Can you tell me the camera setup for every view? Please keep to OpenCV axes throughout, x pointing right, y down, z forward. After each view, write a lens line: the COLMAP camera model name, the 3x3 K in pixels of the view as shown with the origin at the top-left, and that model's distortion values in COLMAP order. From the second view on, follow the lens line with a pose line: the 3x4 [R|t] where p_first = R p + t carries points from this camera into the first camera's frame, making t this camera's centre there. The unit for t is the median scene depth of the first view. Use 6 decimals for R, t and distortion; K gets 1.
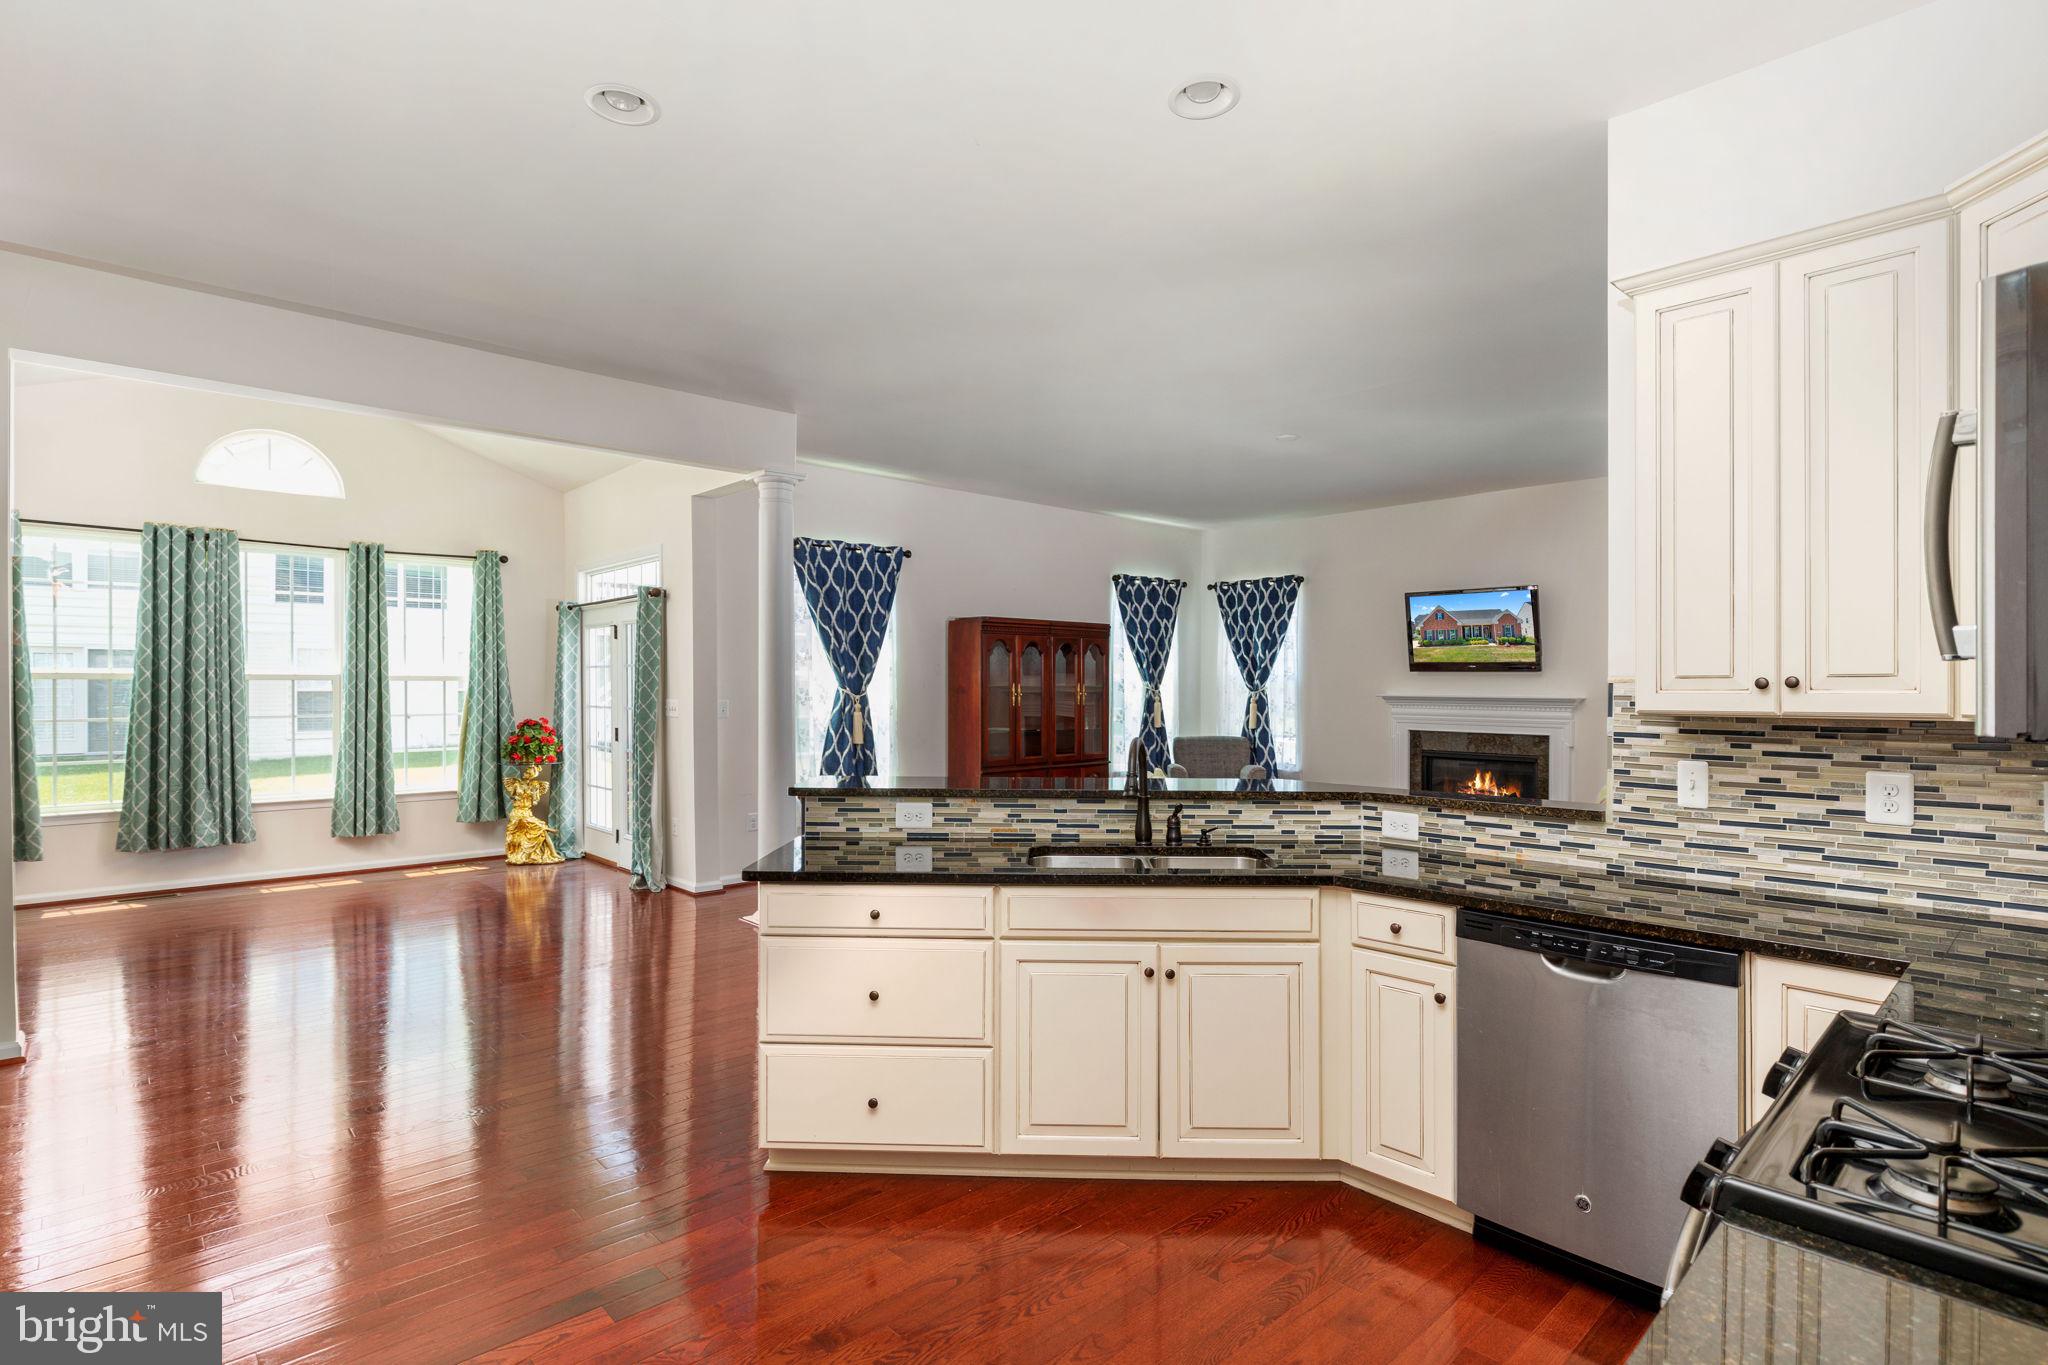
lens RADIAL K [[992.7, 0, 1028.3], [0, 992.7, 691.1], [0, 0, 1]] dist [0.010014, -0.000271]
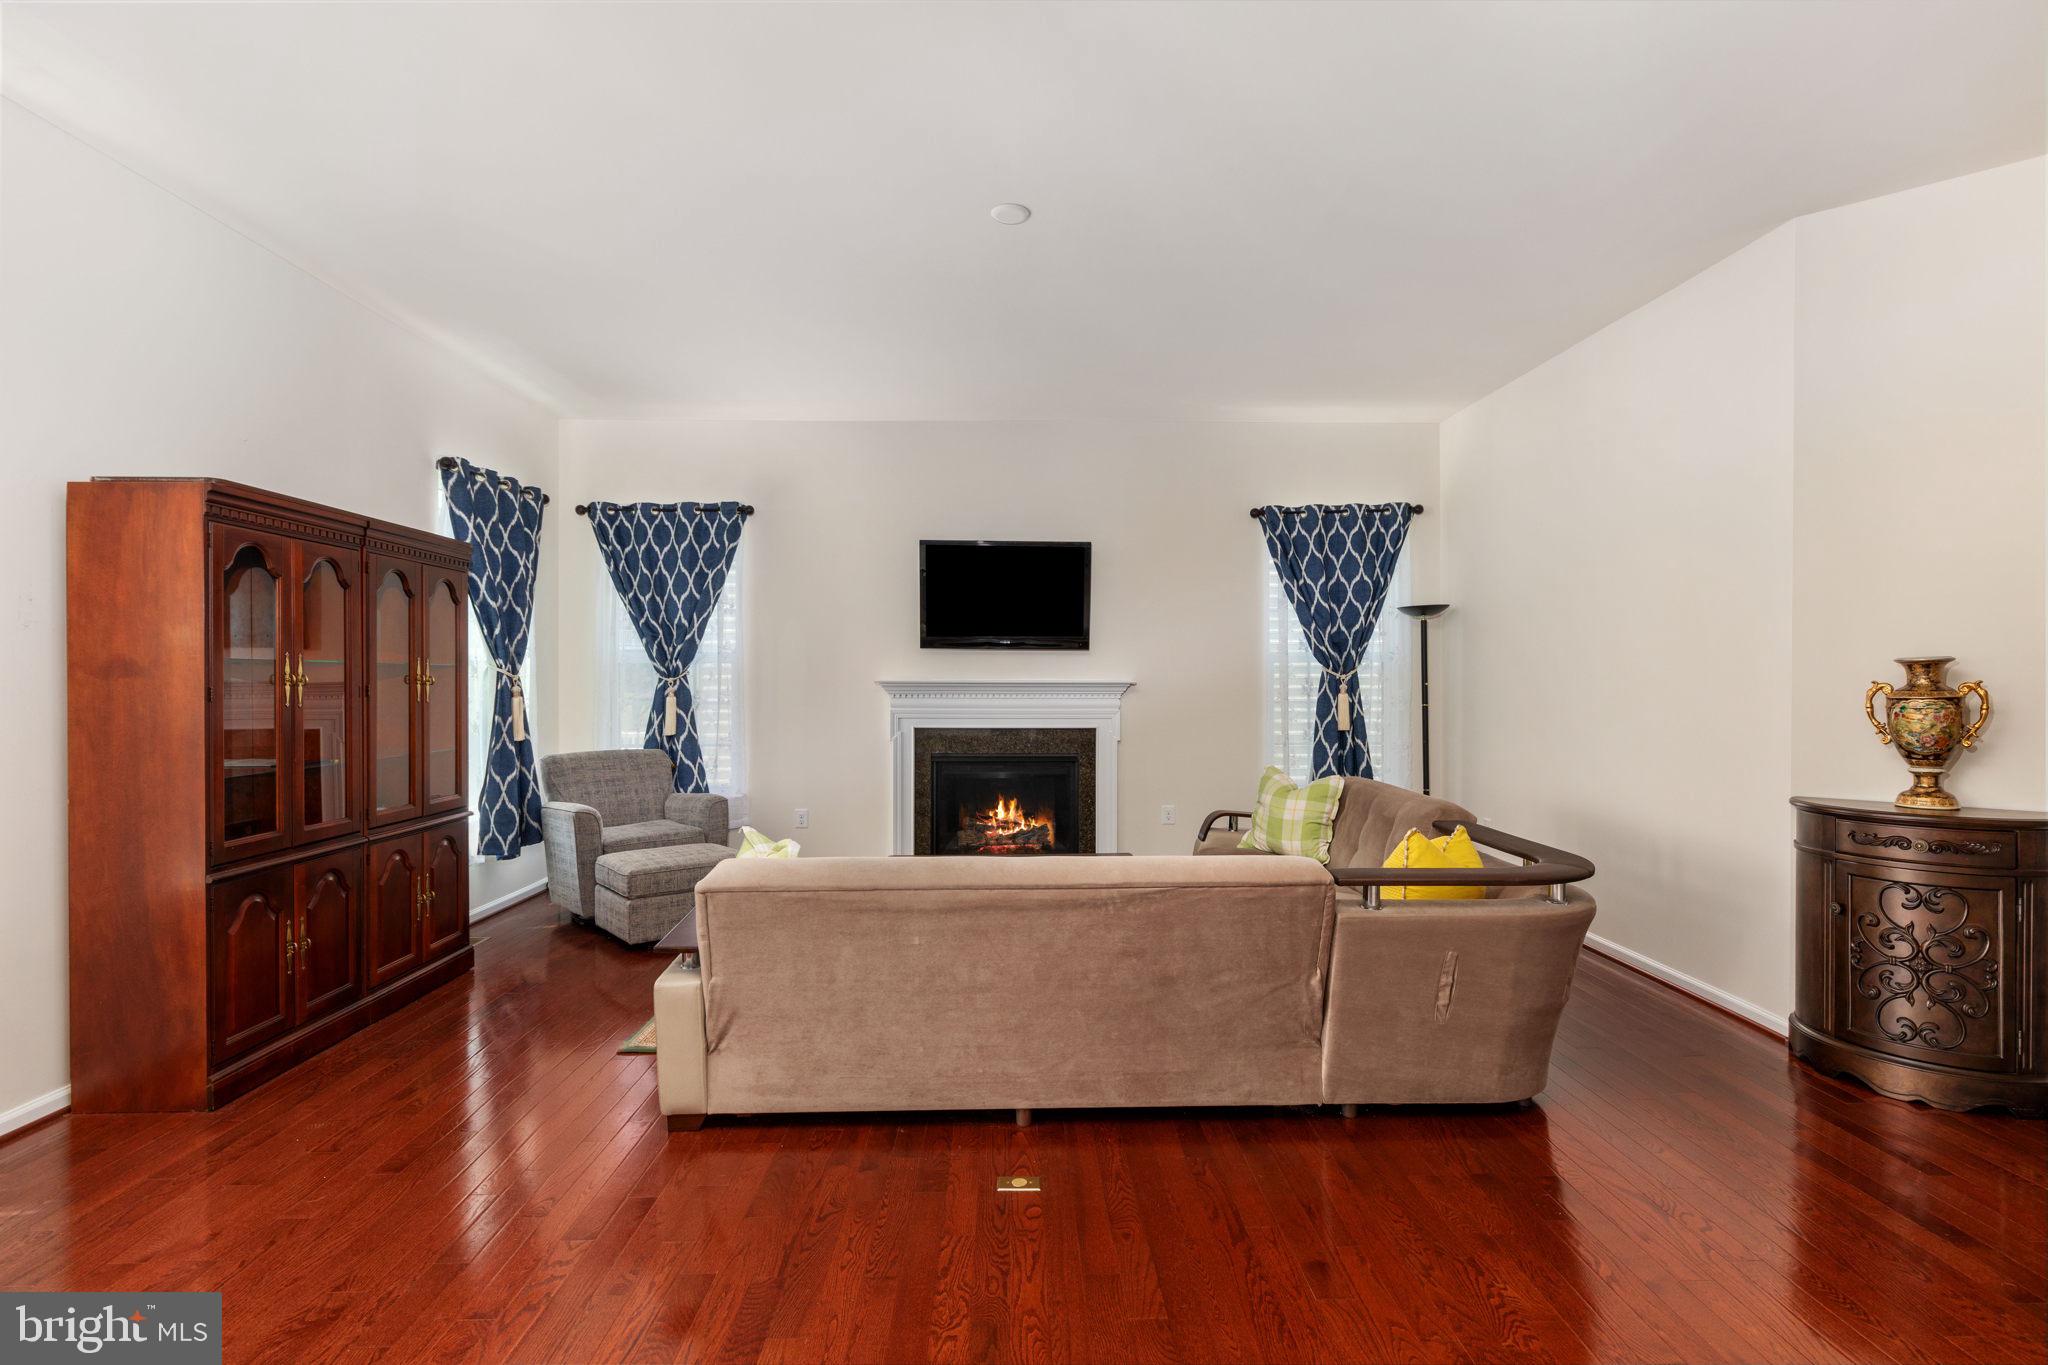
lens RADIAL K [[992.7, 0, 1027.5], [0, 992.7, 683.9], [0, 0, 1]] dist [0.010014, -0.000271]
pose [[0.664529, -0.003885, 0.747253, -0.122657], [0.006319, 0.999980, -0.000421, 0.007424], [-0.747236, 0.005002, 0.664540, 0.491536]]
